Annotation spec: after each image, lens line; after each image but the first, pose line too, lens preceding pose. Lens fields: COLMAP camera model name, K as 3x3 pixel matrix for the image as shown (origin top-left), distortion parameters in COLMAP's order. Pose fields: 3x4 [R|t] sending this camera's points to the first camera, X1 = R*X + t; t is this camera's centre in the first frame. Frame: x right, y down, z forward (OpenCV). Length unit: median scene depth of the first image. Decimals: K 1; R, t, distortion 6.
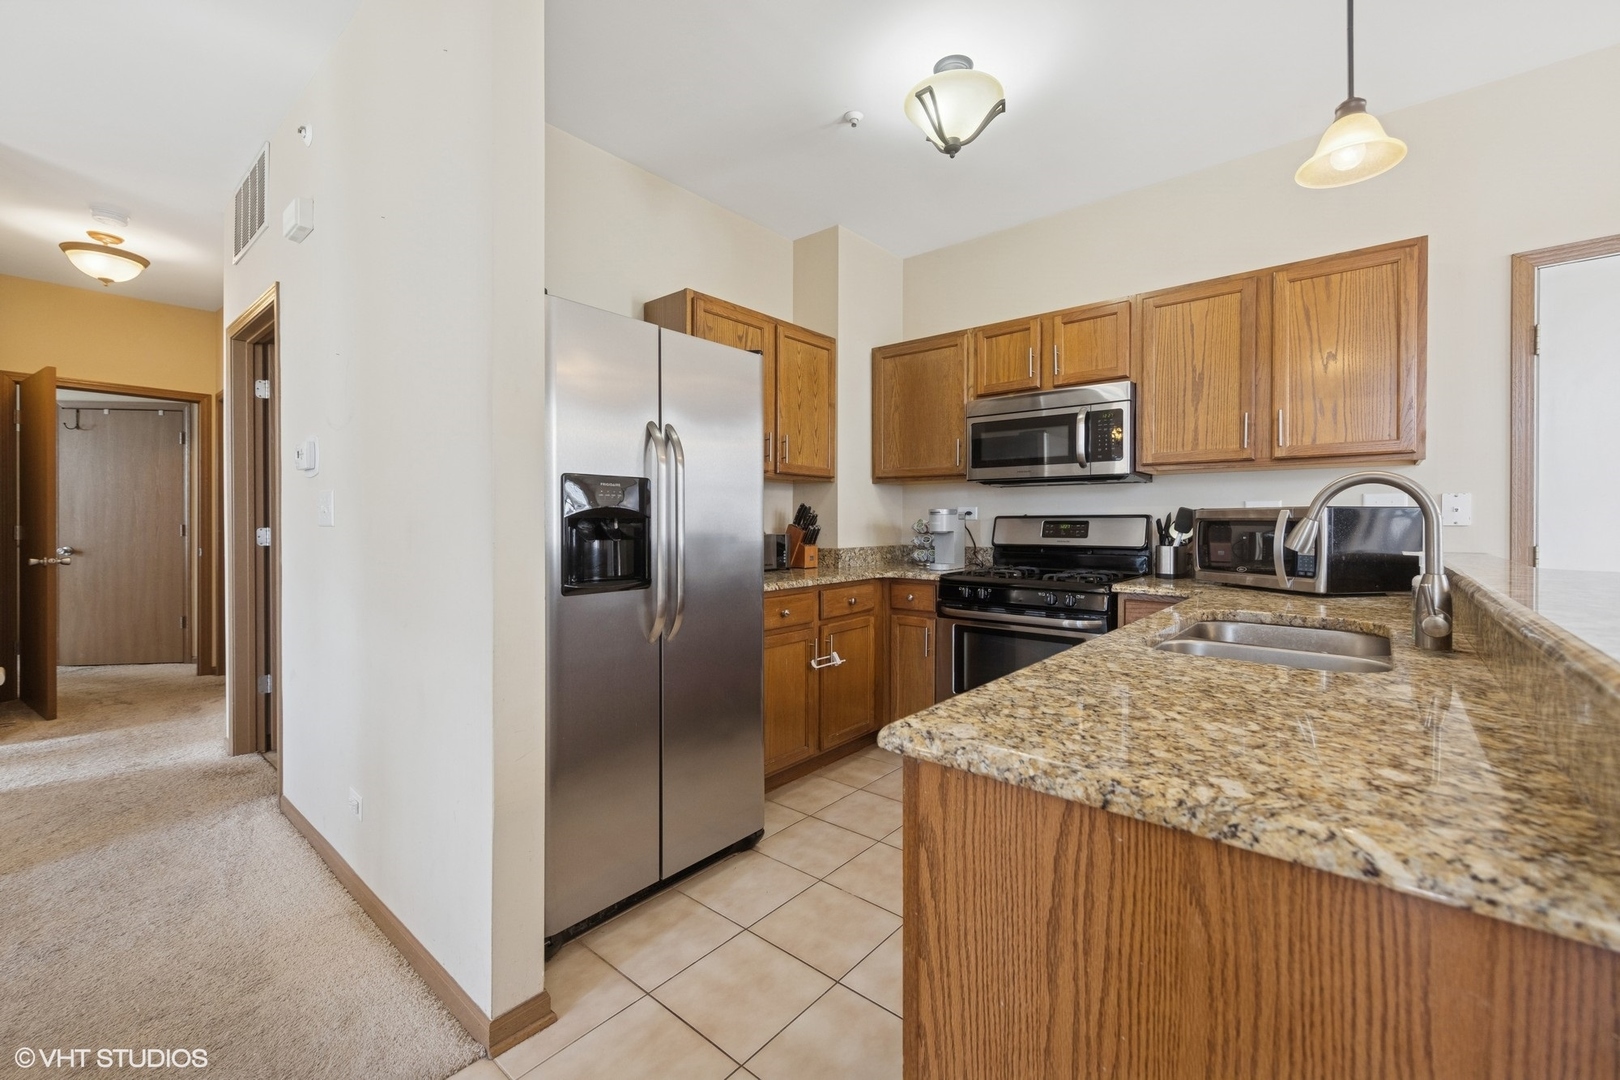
lens RADIAL K [[660.2, 0, 807.5], [0, 660.2, 523.9], [0, 0, 1]] dist [0.004399, 0.000417]
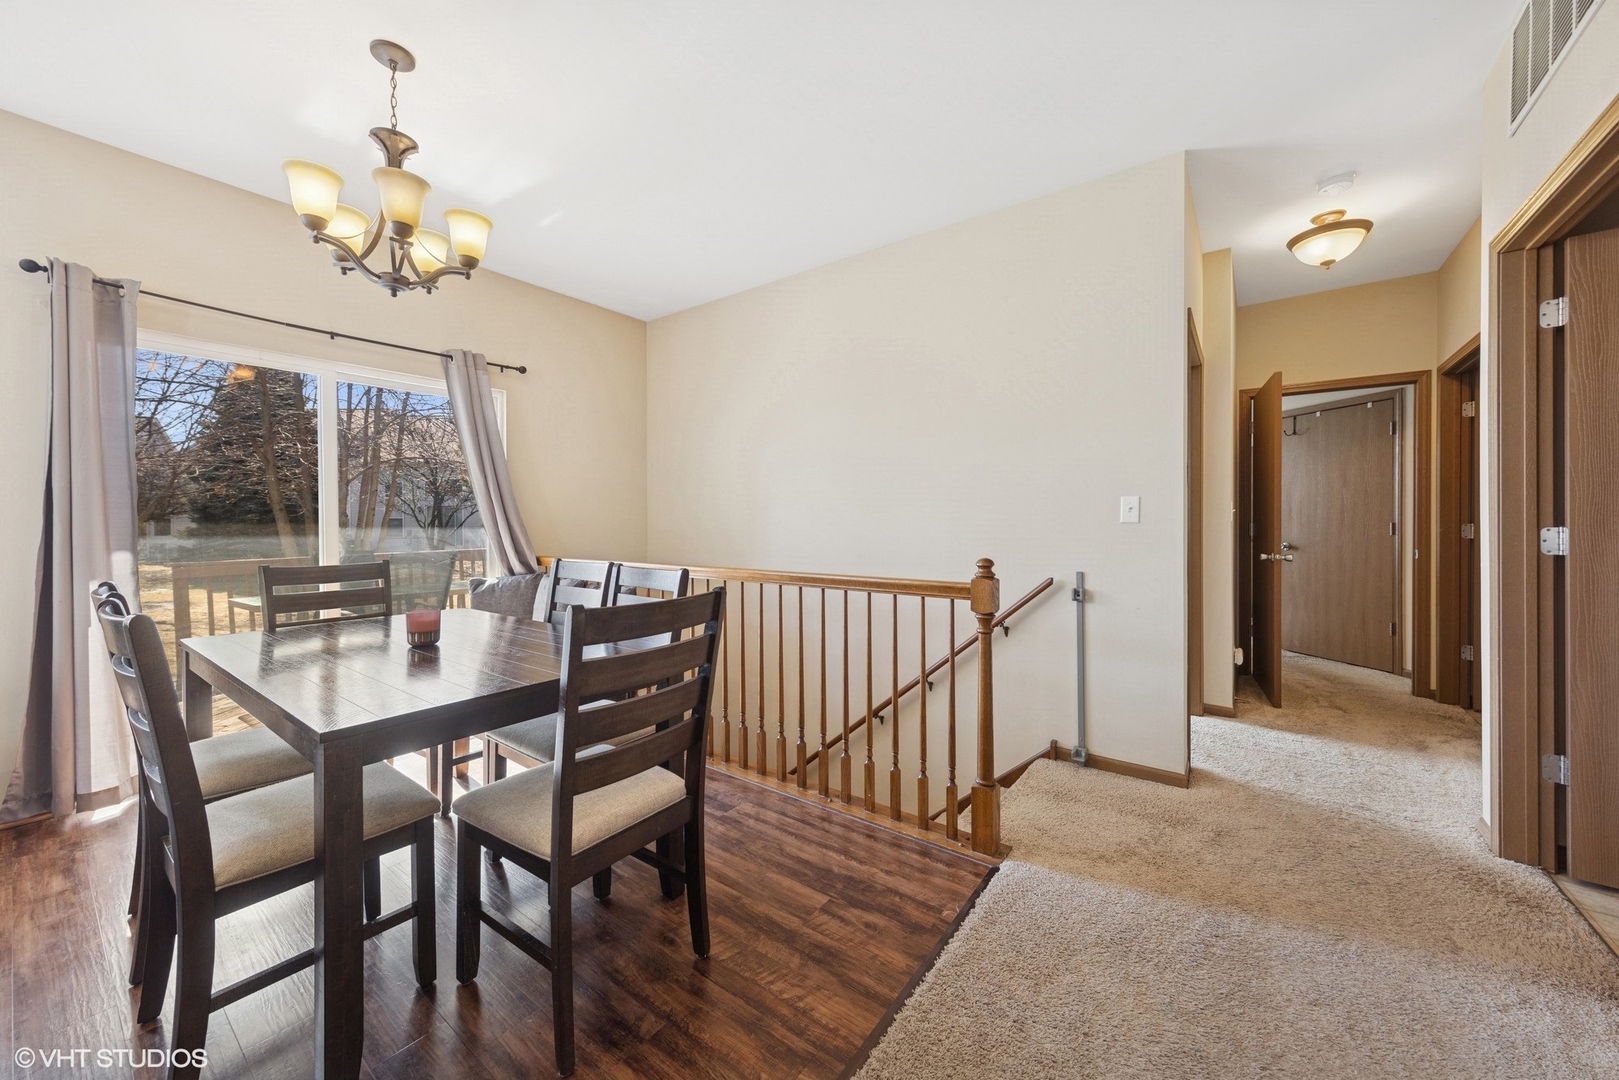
lens RADIAL K [[597.1, 0, 815.8], [0, 597.1, 525.9], [0, 0, 1]] dist [0.002040, -0.000011]
pose [[0.072539, 0.004966, -0.997353, -0.243970], [0.001552, 0.999986, 0.005091, 0.000426], [0.997364, -0.001917, 0.072530, 0.200101]]
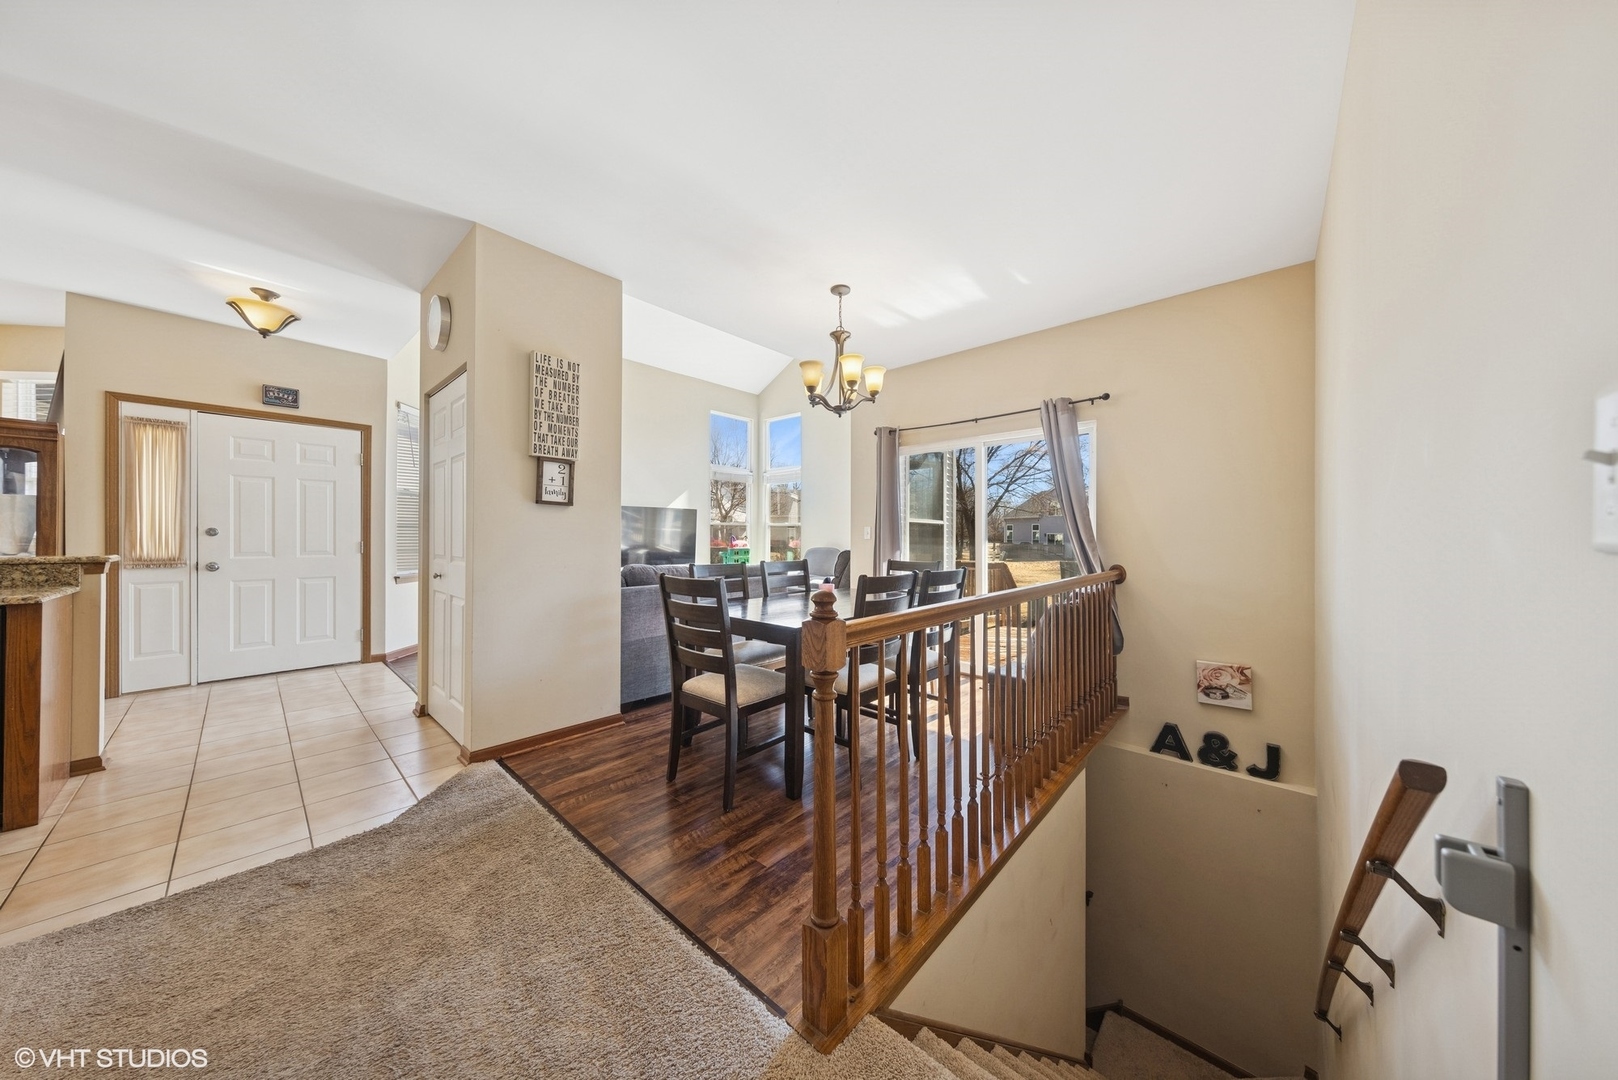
lens RADIAL K [[517.9, 0, 821.3], [0, 517.9, 541.1], [0, 0, 1]] dist [0.000870, 0.000393]
pose [[-0.999658, -0.009551, 0.024362, -0.702865], [-0.009274, 0.999892, 0.011443, -0.001930], [-0.024468, 0.011213, -0.999638, 0.643047]]
